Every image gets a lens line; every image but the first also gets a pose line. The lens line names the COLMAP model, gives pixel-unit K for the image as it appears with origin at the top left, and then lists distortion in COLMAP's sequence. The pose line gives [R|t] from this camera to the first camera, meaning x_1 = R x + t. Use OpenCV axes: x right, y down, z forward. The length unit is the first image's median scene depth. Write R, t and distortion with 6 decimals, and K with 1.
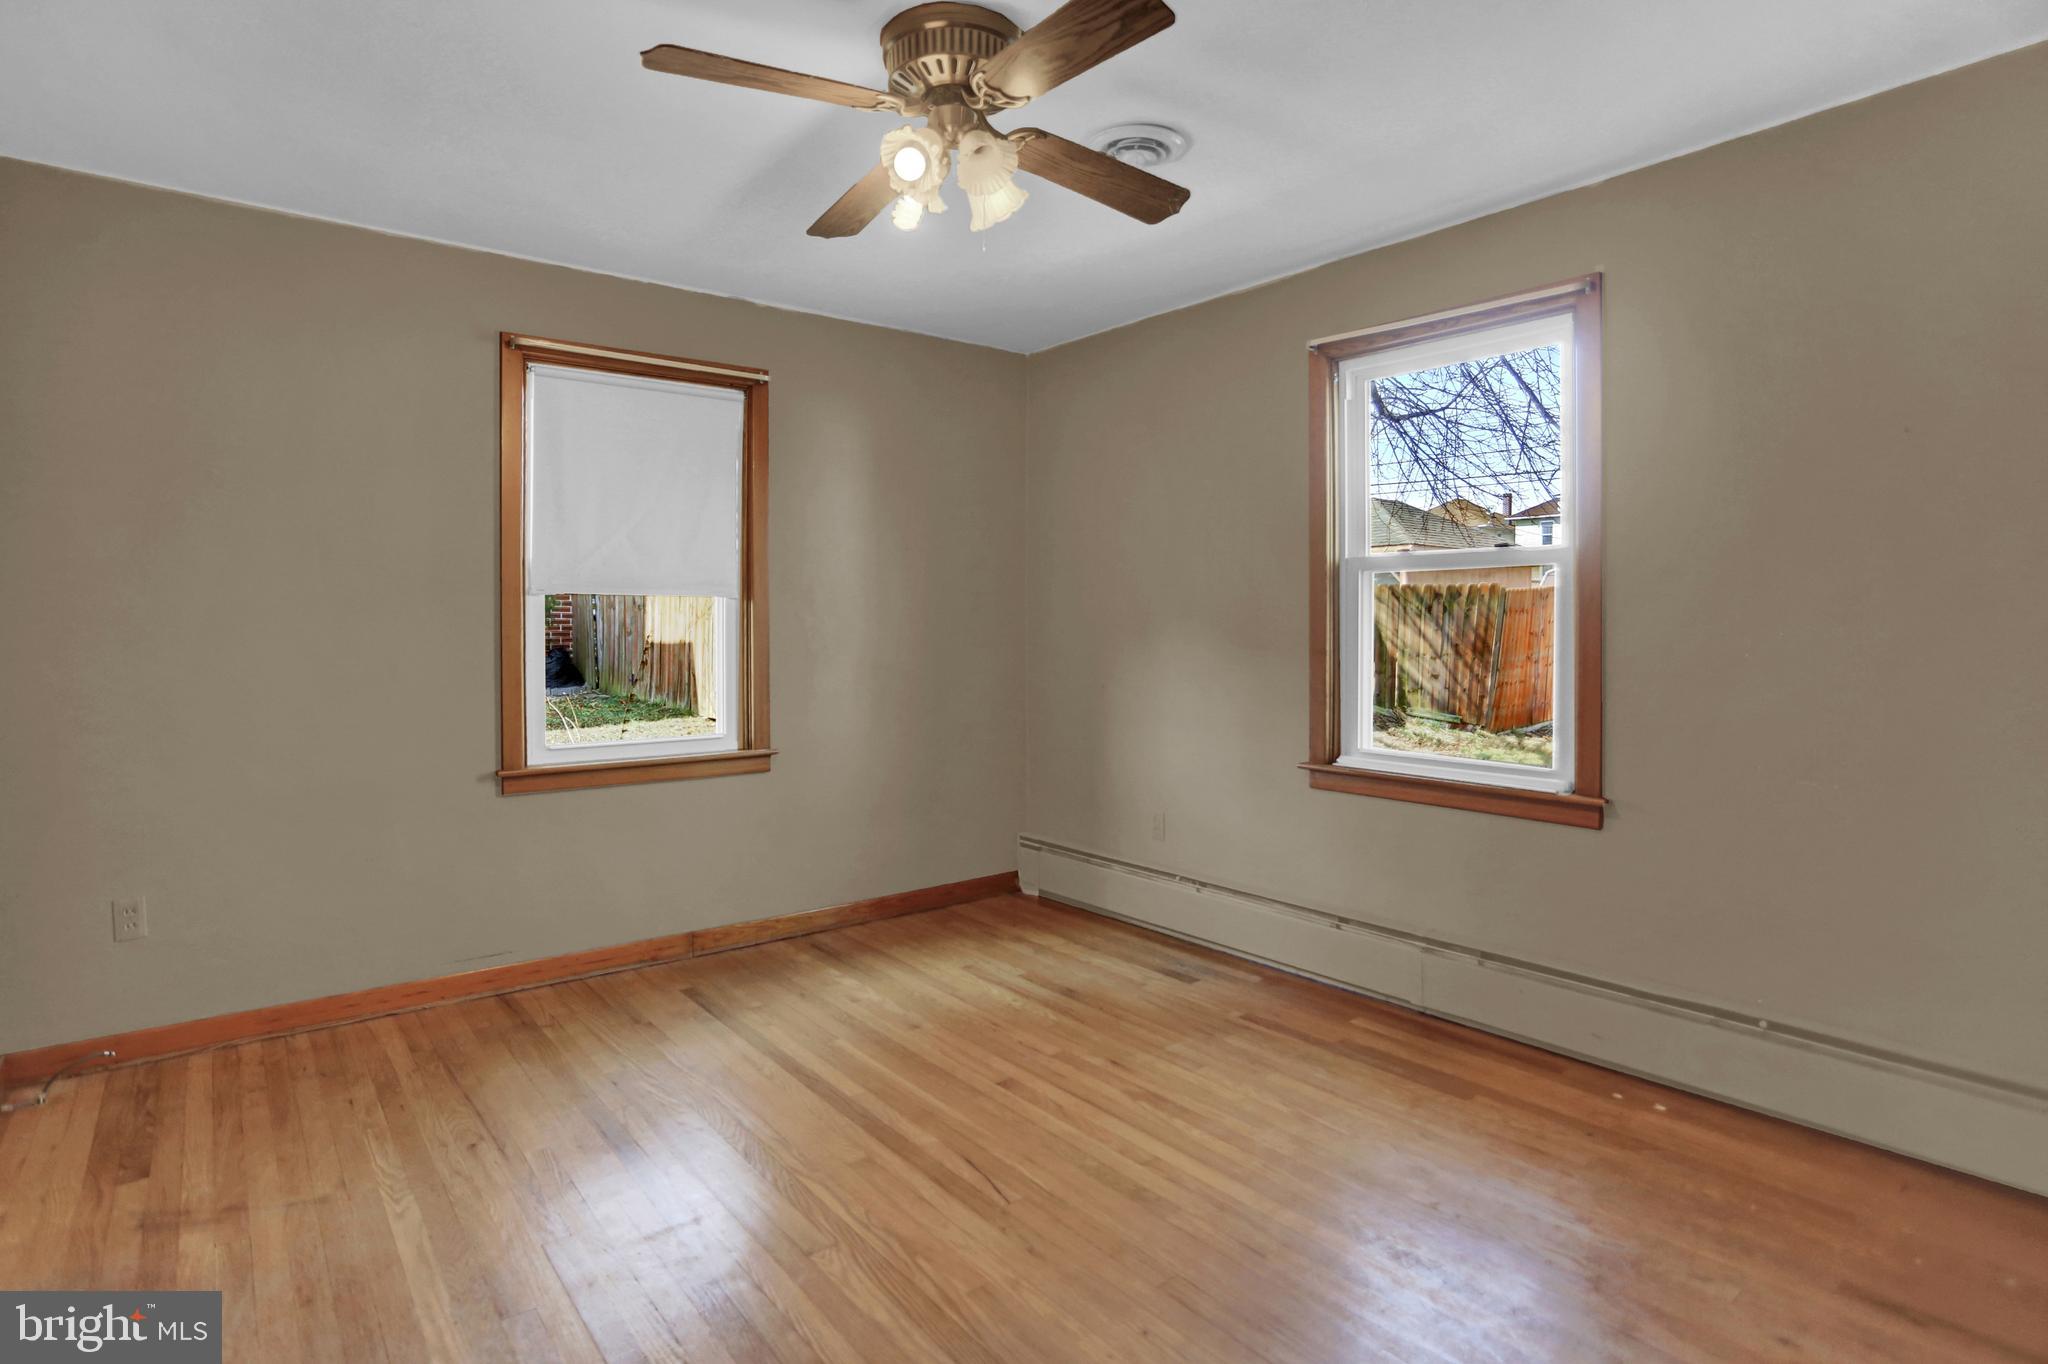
lens RADIAL K [[1028.0, 0, 1014.4], [0, 1028.0, 615.2], [0, 0, 1]] dist [-0.062171, 0.031666]
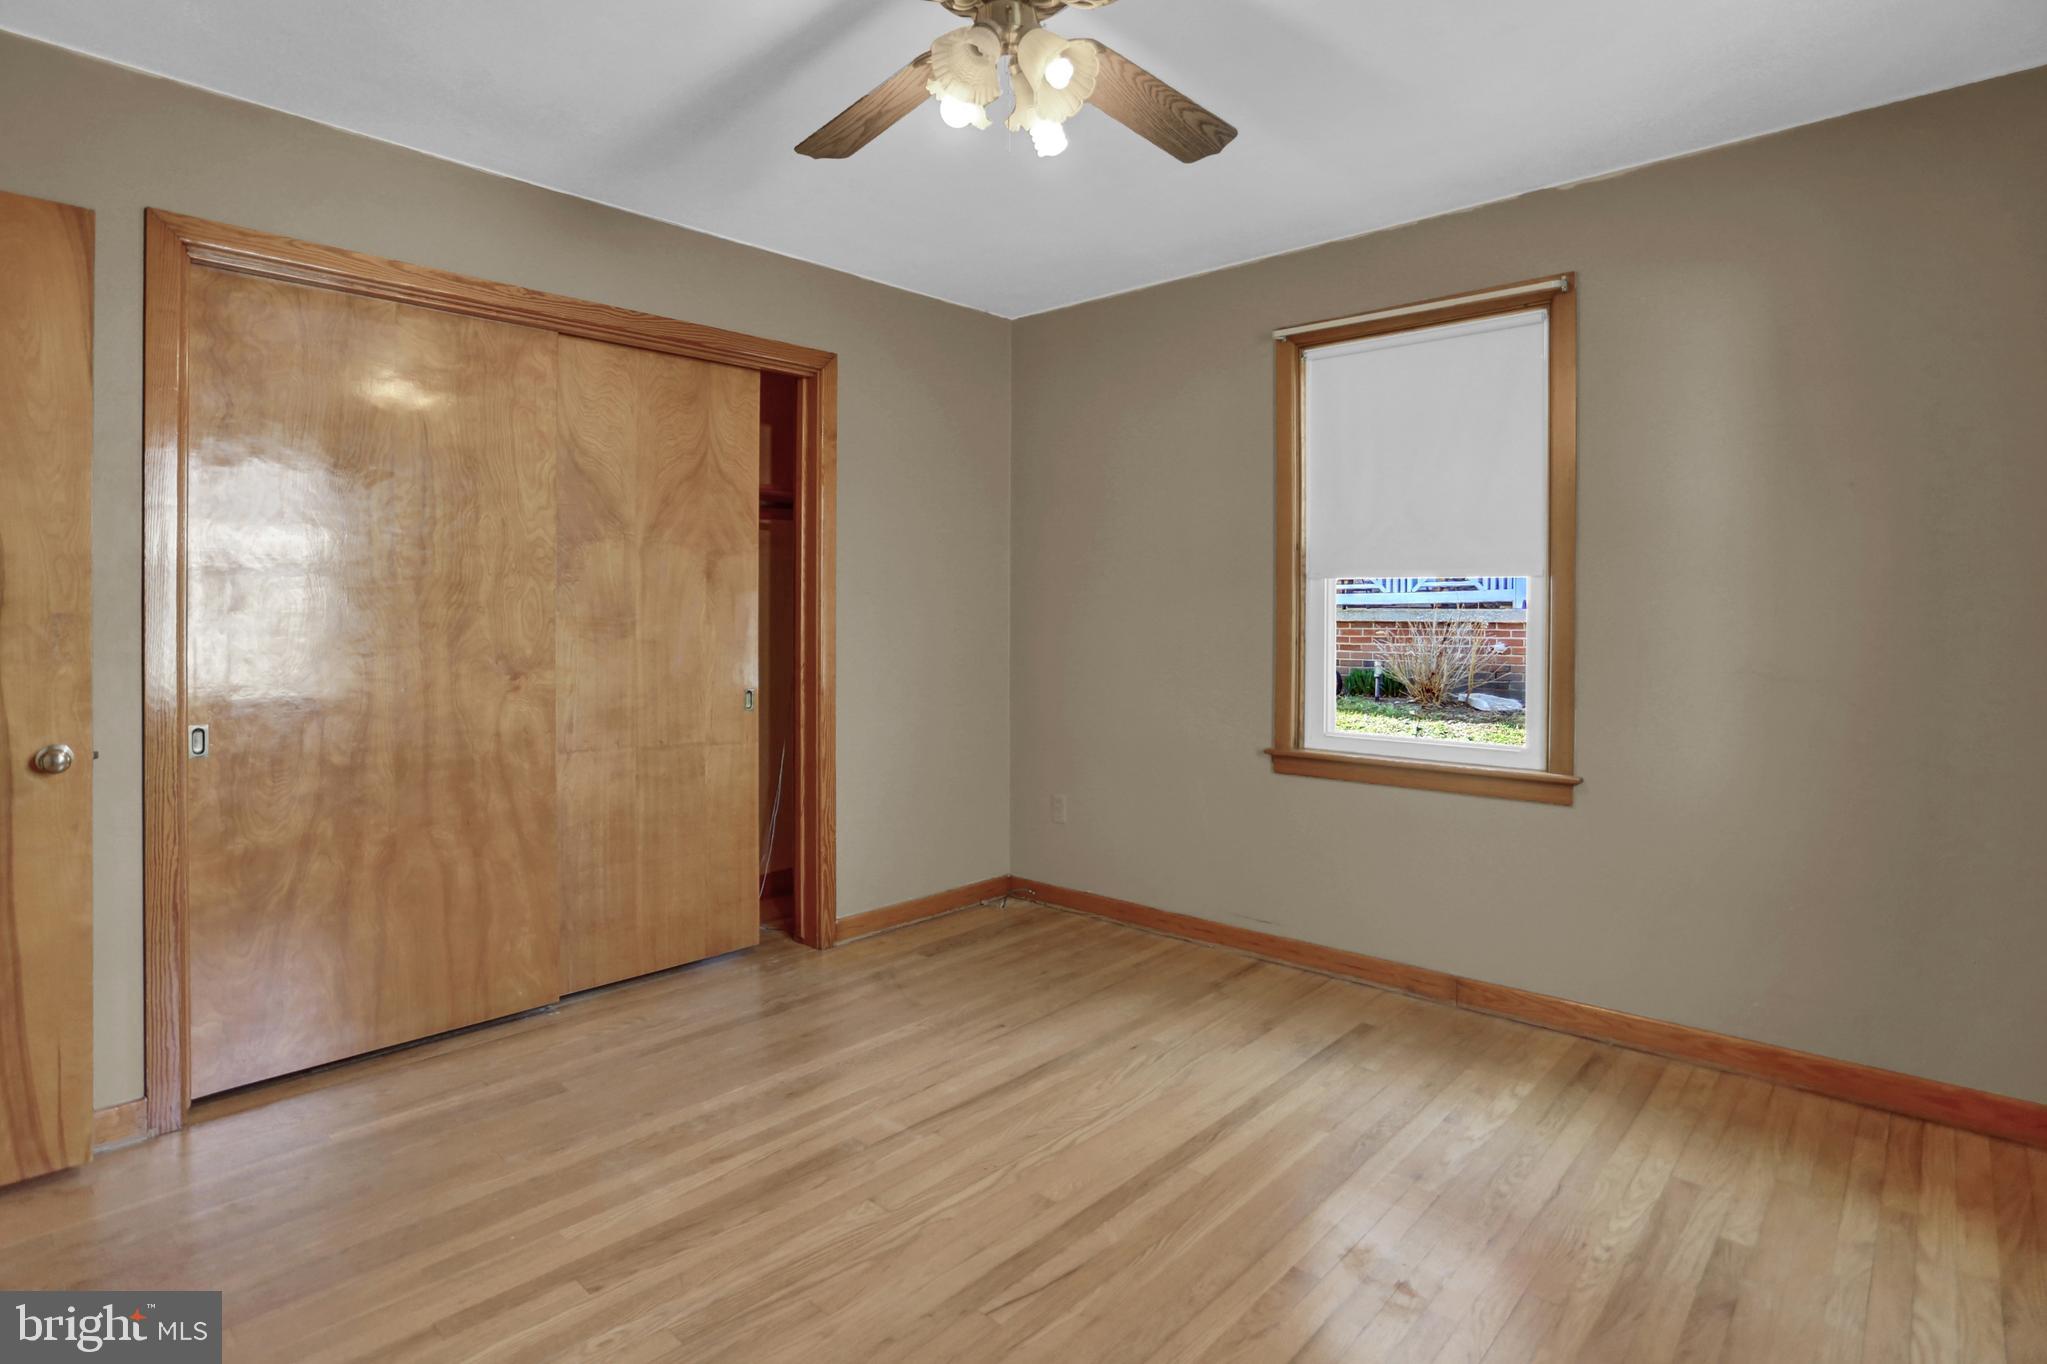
lens RADIAL K [[1056.2, 0, 1019.8], [0, 1056.2, 612.1], [0, 0, 1]] dist [-0.071542, 0.032247]
pose [[0.170787, 0.006317, -0.985288, 0.515140], [0.004488, 0.999964, 0.007189, 0.003377], [0.985298, -0.005649, 0.170752, 0.558050]]
